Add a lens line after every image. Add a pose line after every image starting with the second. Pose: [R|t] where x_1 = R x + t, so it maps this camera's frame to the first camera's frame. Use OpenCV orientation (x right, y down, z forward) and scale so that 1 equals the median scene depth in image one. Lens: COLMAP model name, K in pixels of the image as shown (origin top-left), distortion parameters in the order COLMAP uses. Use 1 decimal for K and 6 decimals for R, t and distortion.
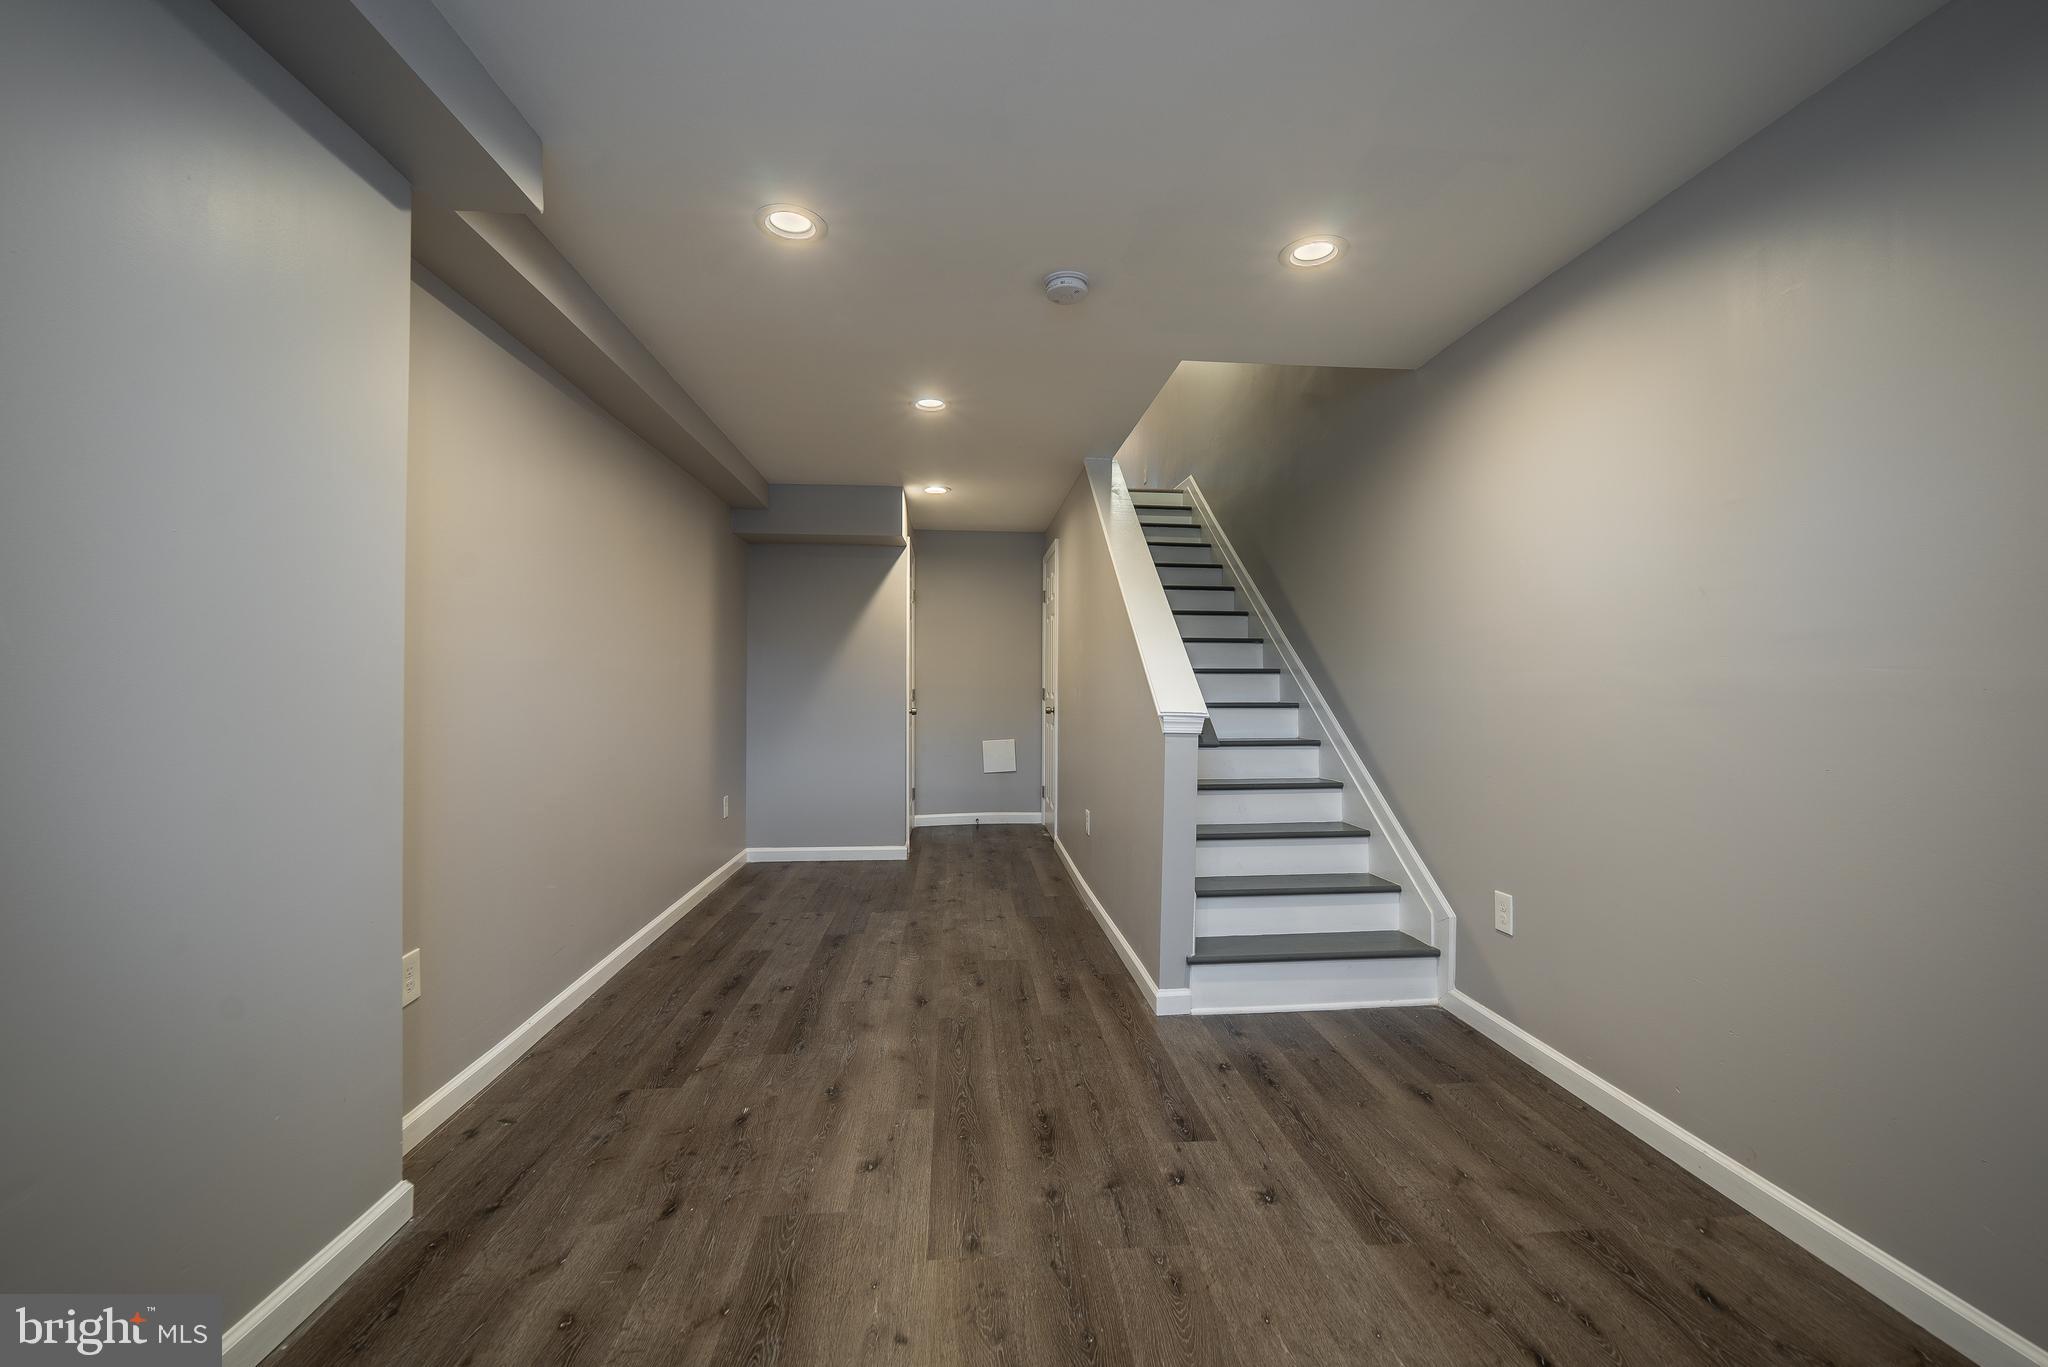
lens RADIAL K [[832.2, 0, 1025.5], [0, 832.2, 683.4], [0, 0, 1]] dist [-0.001954, -0.001273]
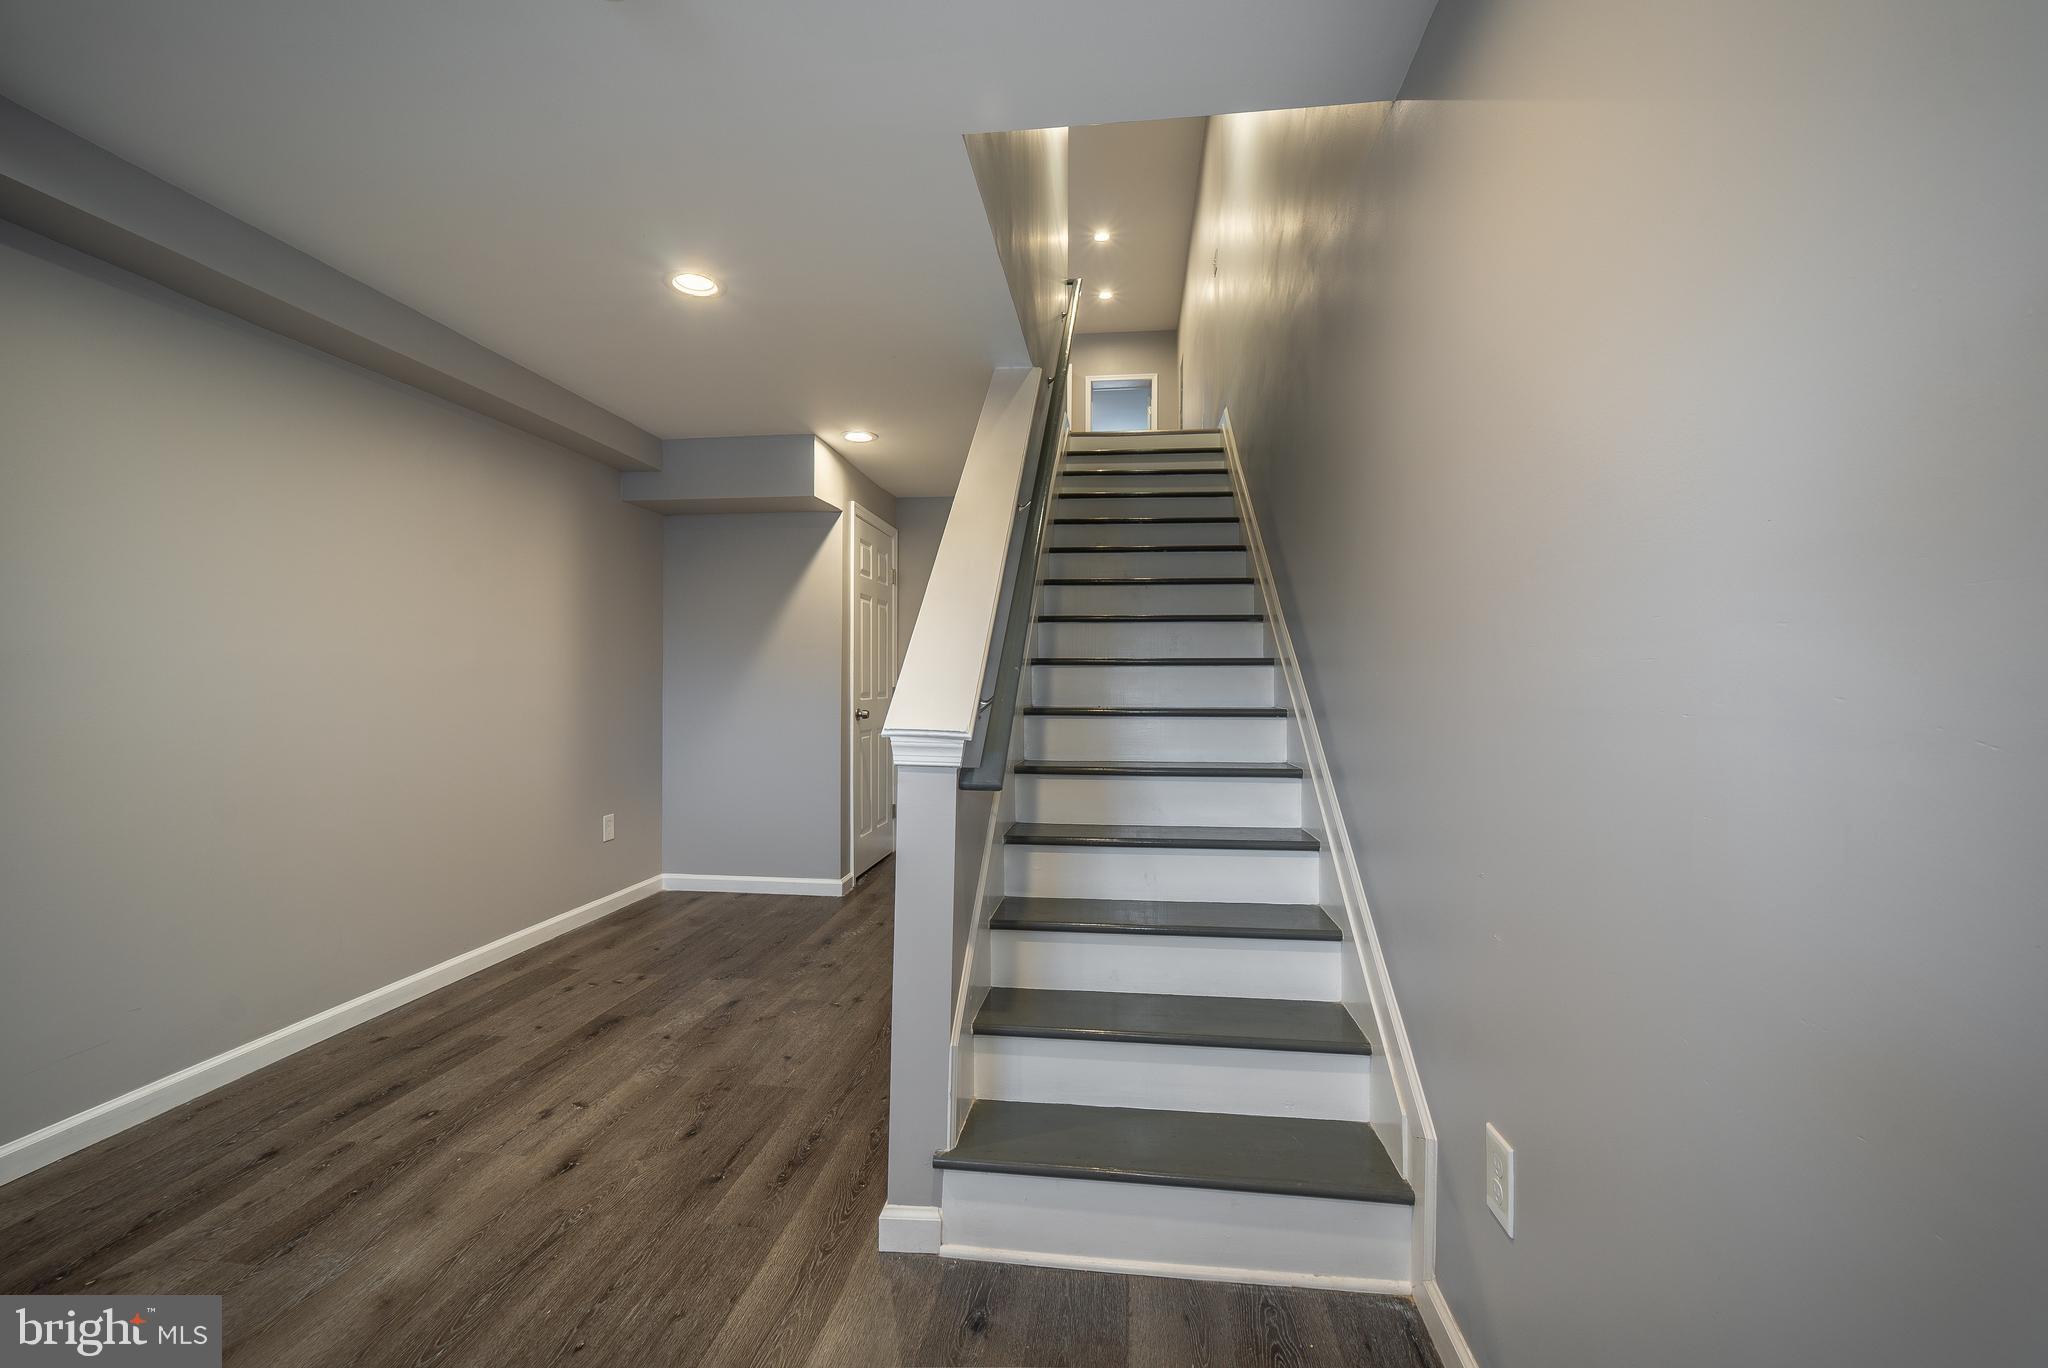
lens RADIAL K [[832.2, 0, 1025.5], [0, 832.2, 683.9], [0, 0, 1]] dist [-0.001954, -0.001273]
pose [[0.978107, 0.000256, -0.208103, 0.347385], [0.000840, 0.999986, 0.005180, 0.000003], [0.208102, -0.005242, 0.978093, 0.416731]]
